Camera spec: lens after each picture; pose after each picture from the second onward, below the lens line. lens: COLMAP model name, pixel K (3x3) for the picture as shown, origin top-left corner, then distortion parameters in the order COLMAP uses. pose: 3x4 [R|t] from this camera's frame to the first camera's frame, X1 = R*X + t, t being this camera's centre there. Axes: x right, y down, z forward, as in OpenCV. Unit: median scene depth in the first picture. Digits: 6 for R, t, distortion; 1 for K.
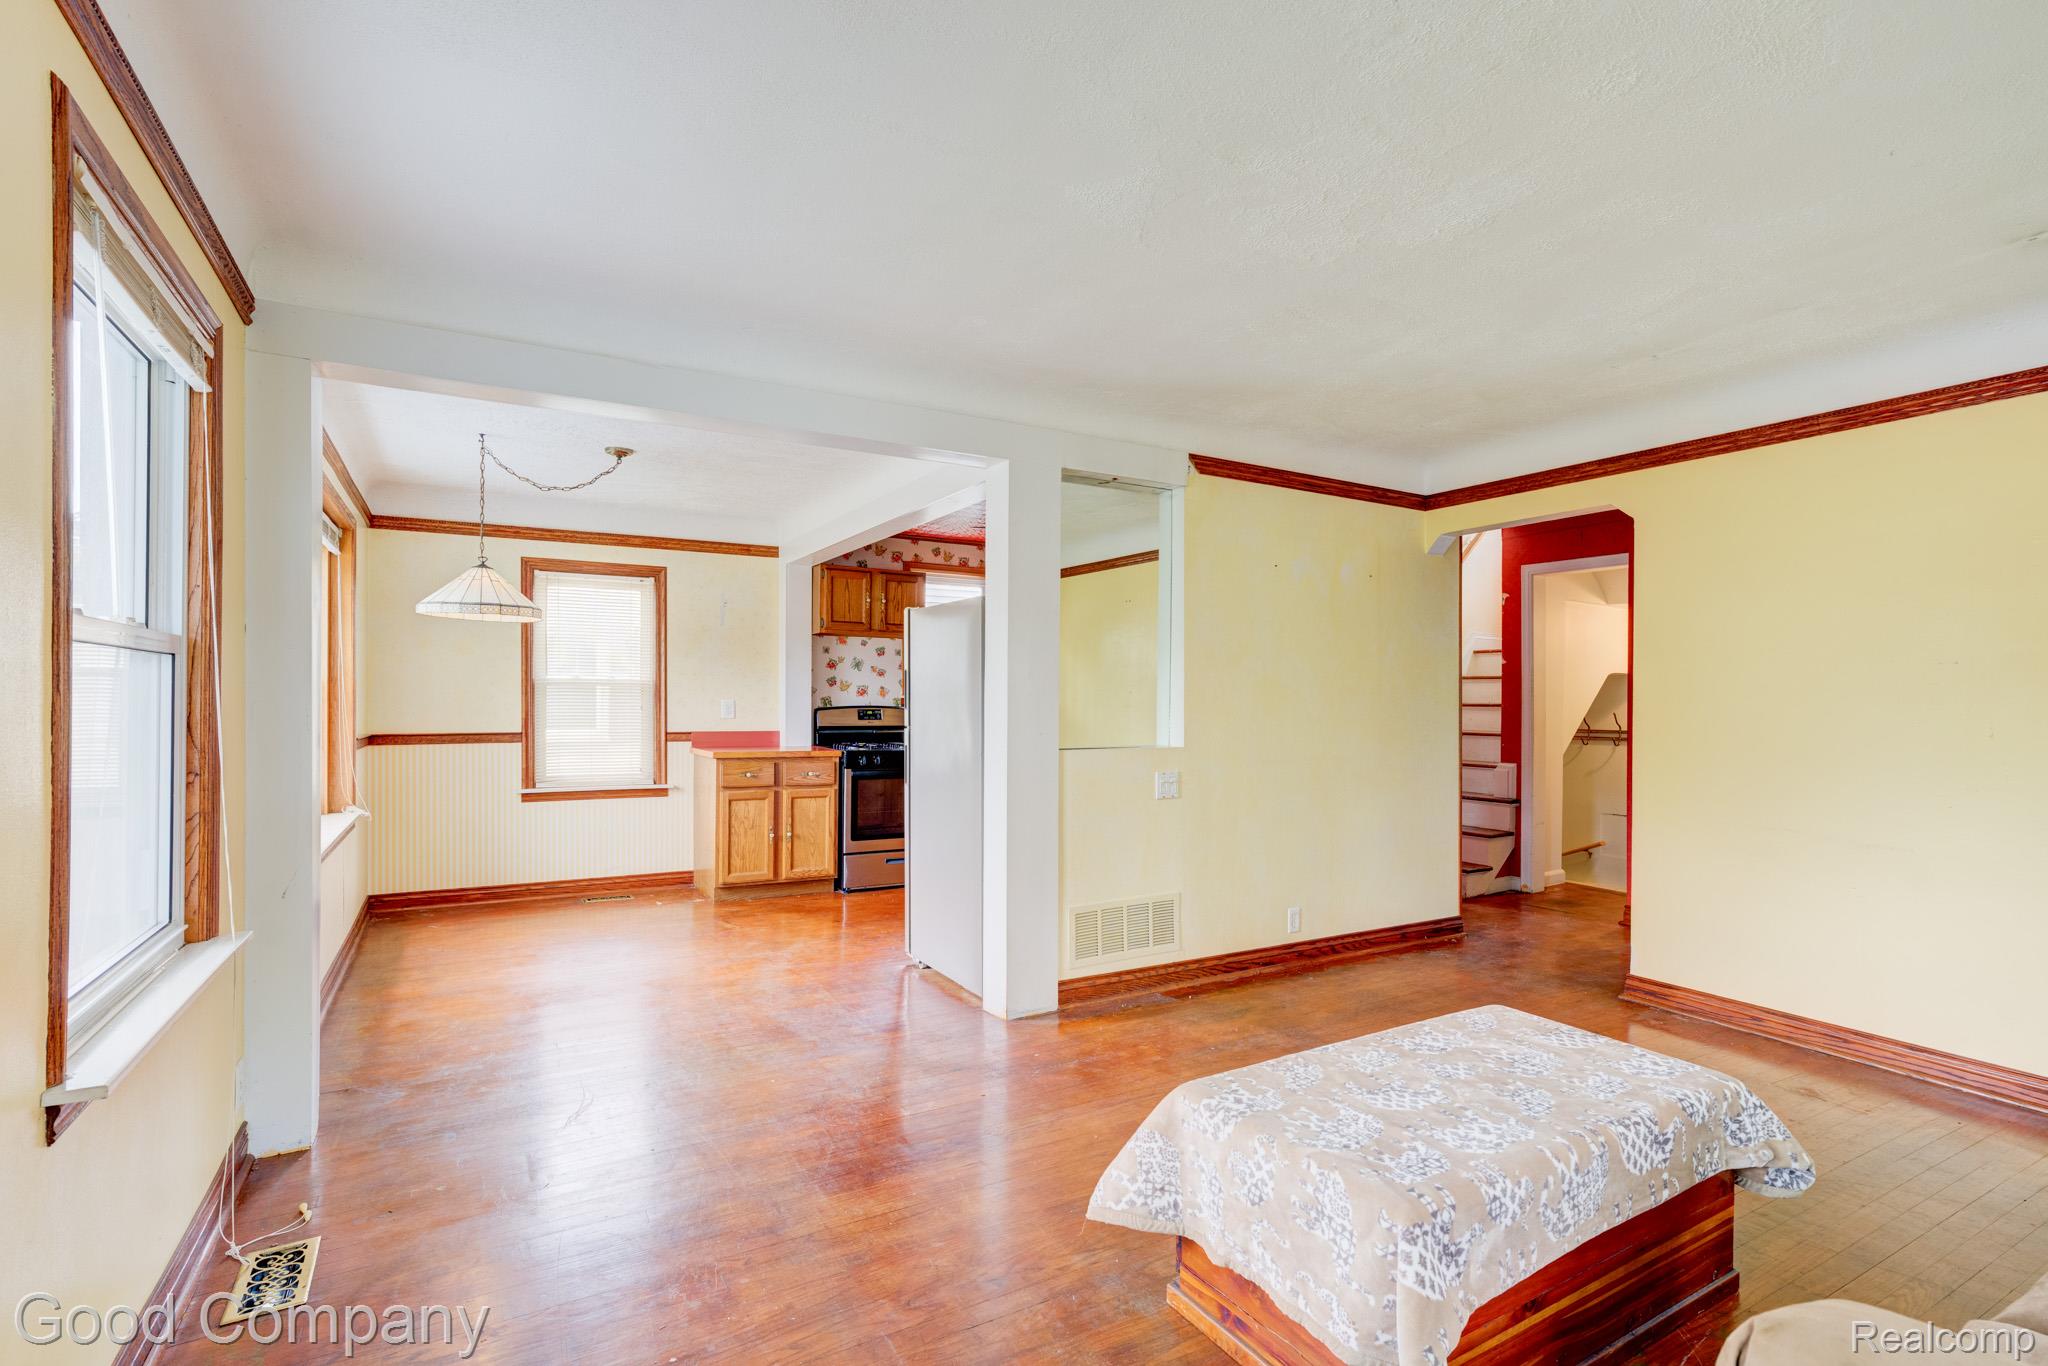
lens RADIAL K [[945.7, 0, 1028.8], [0, 945.7, 703.4], [0, 0, 1]] dist [-0.006811, 0.010810]
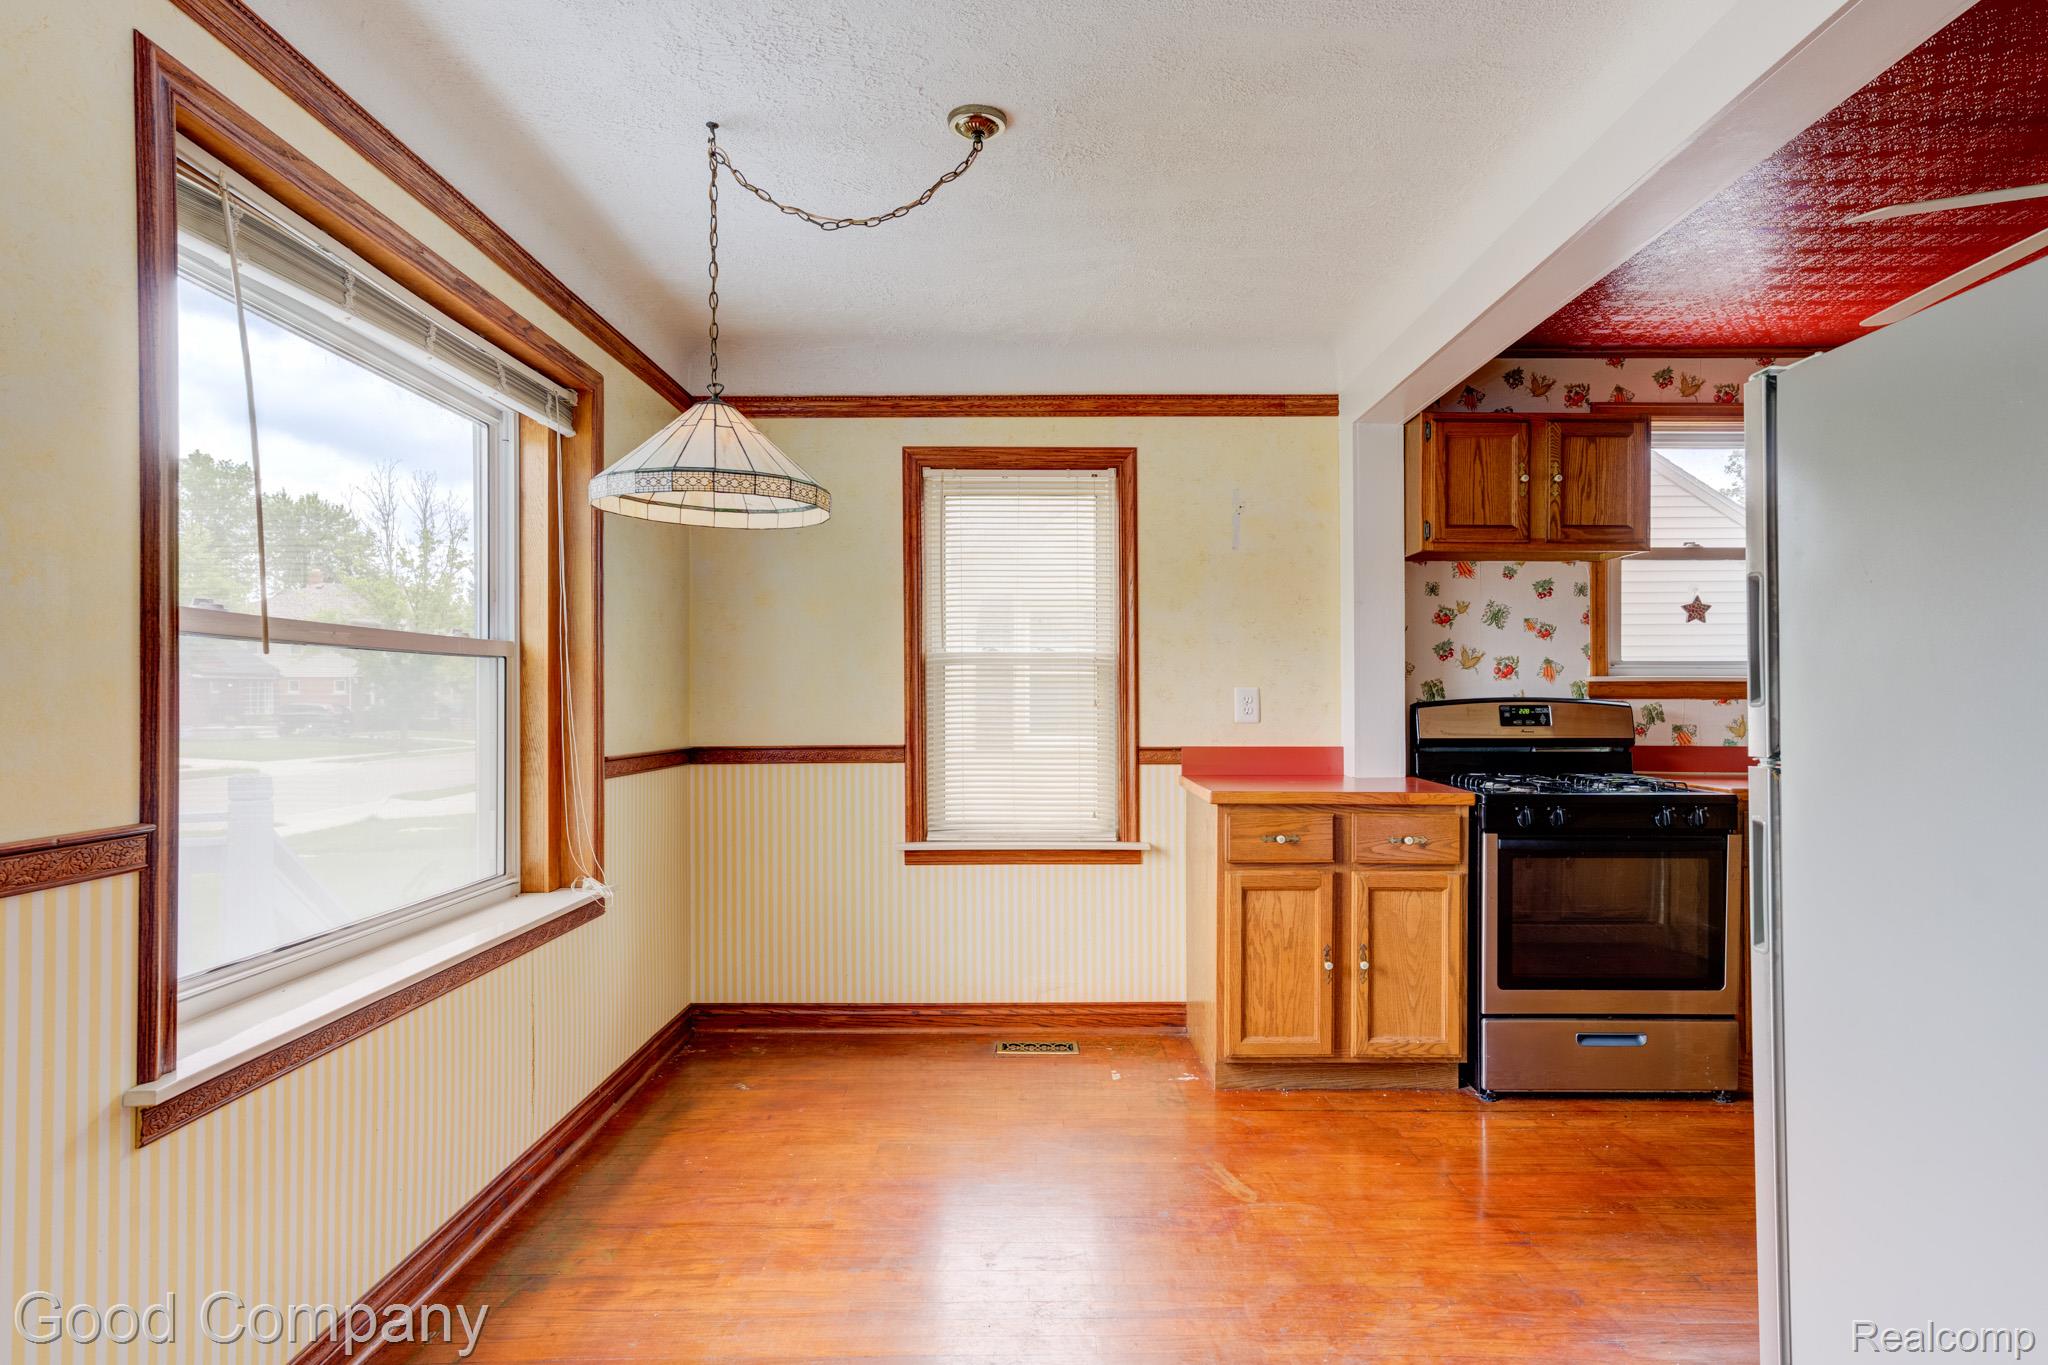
lens RADIAL K [[1110.2, 0, 1062.4], [0, 1110.2, 685.0], [0, 0, 1]] dist [0.001851, 0.004102]
pose [[0.876065, -0.009758, -0.482095, -0.111188], [0.004876, 0.999923, -0.011379, 0.001313], [0.482169, 0.007618, 0.876045, 0.417913]]
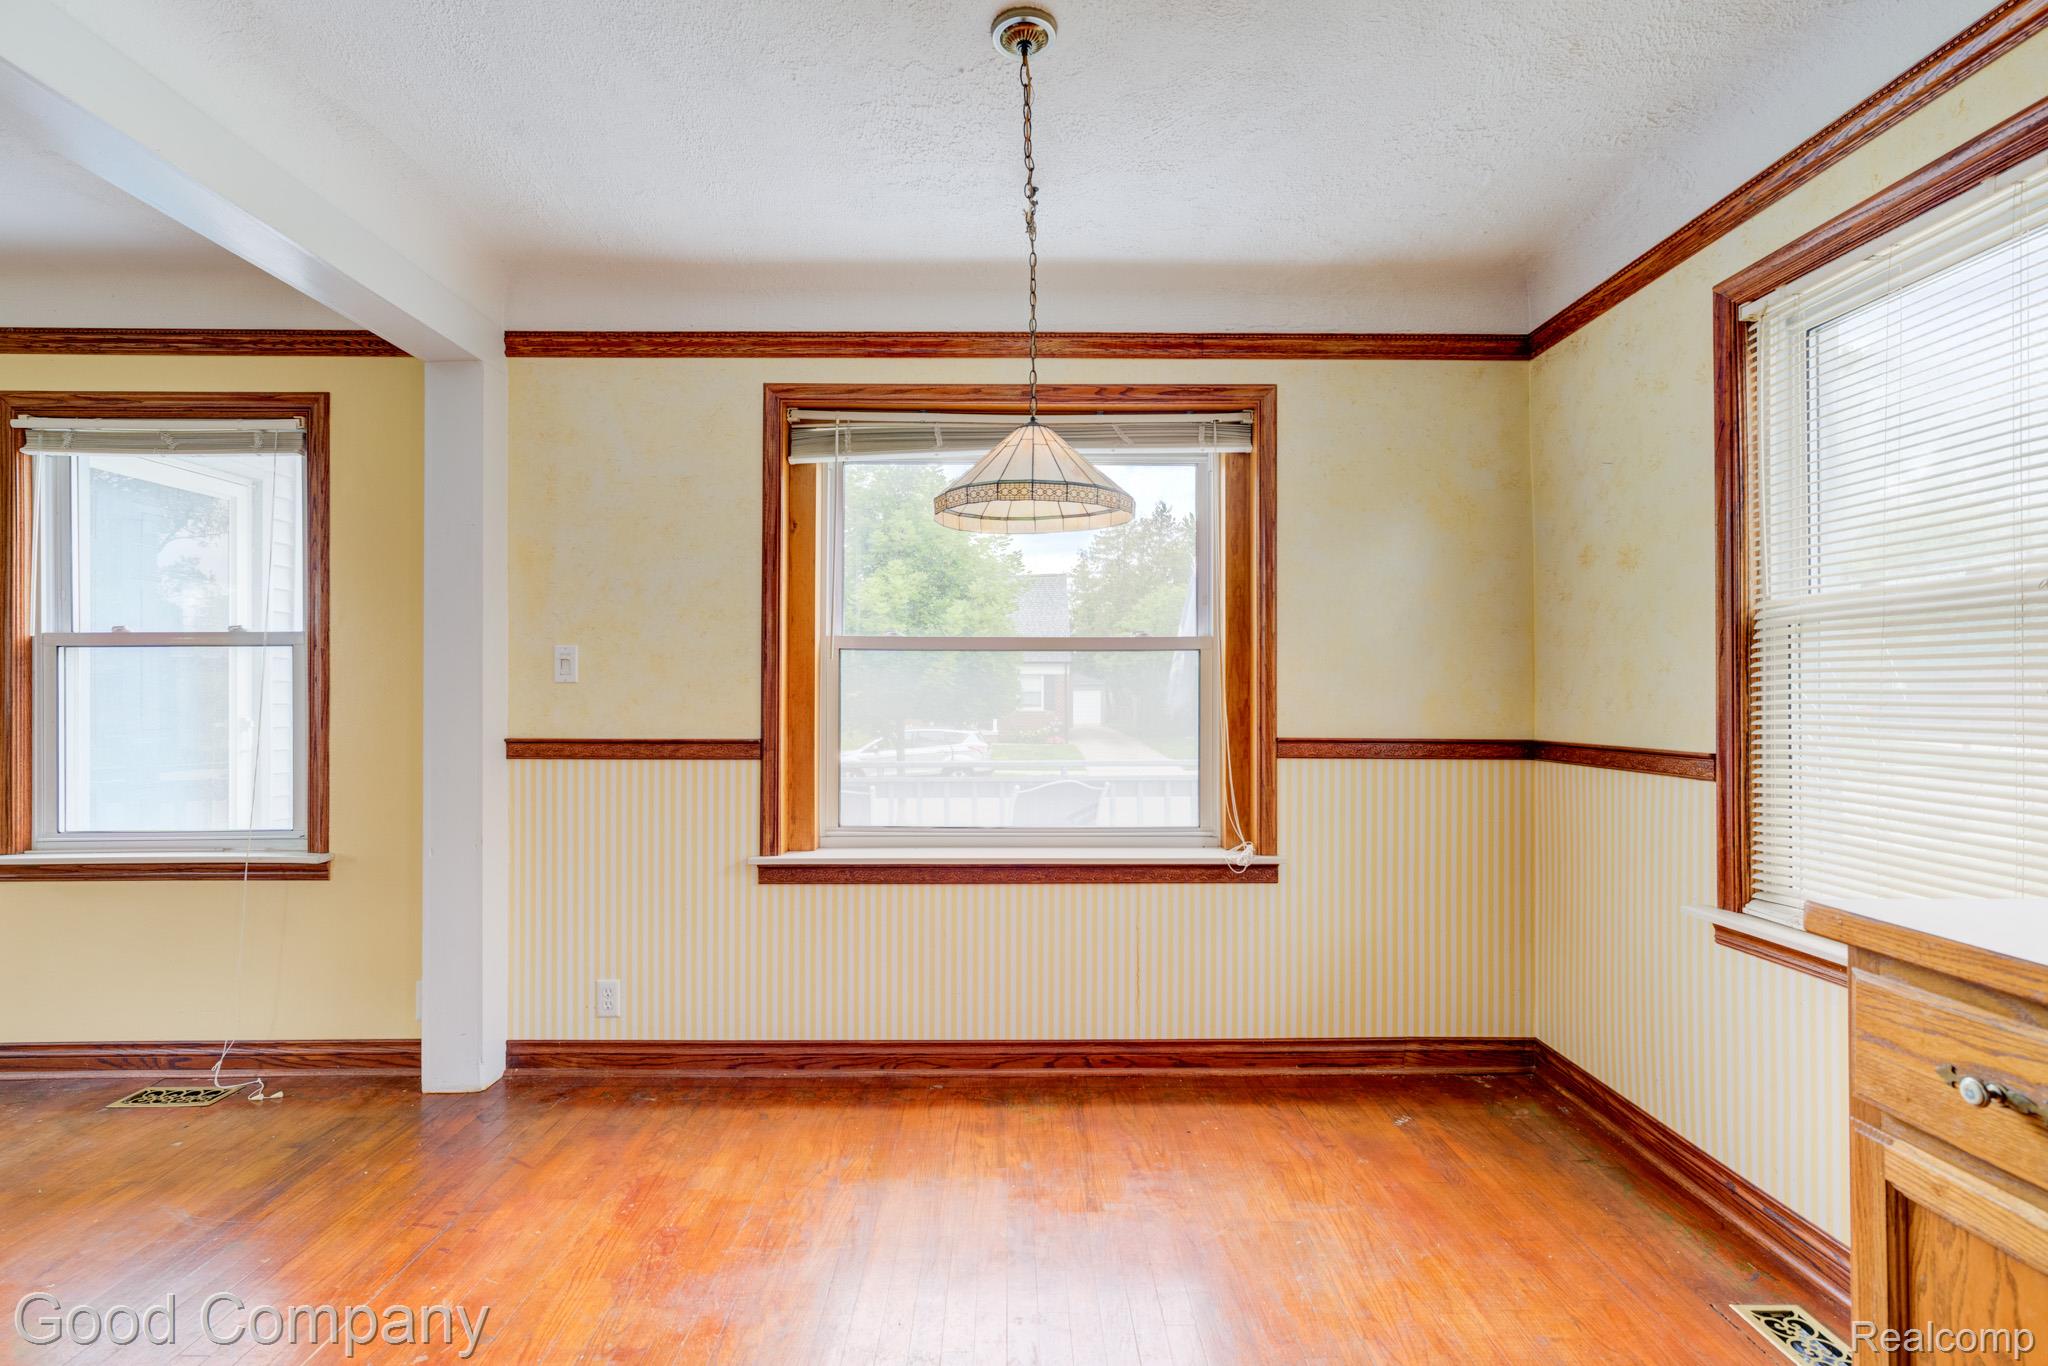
lens RADIAL K [[945.7, 0, 1022.8], [0, 945.7, 689.7], [0, 0, 1]] dist [-0.006811, 0.010810]
pose [[-0.498203, -0.012462, -0.866971, -0.071195], [-0.004890, 0.999921, -0.011562, 0.009983], [0.867047, -0.001520, -0.498224, 0.897931]]
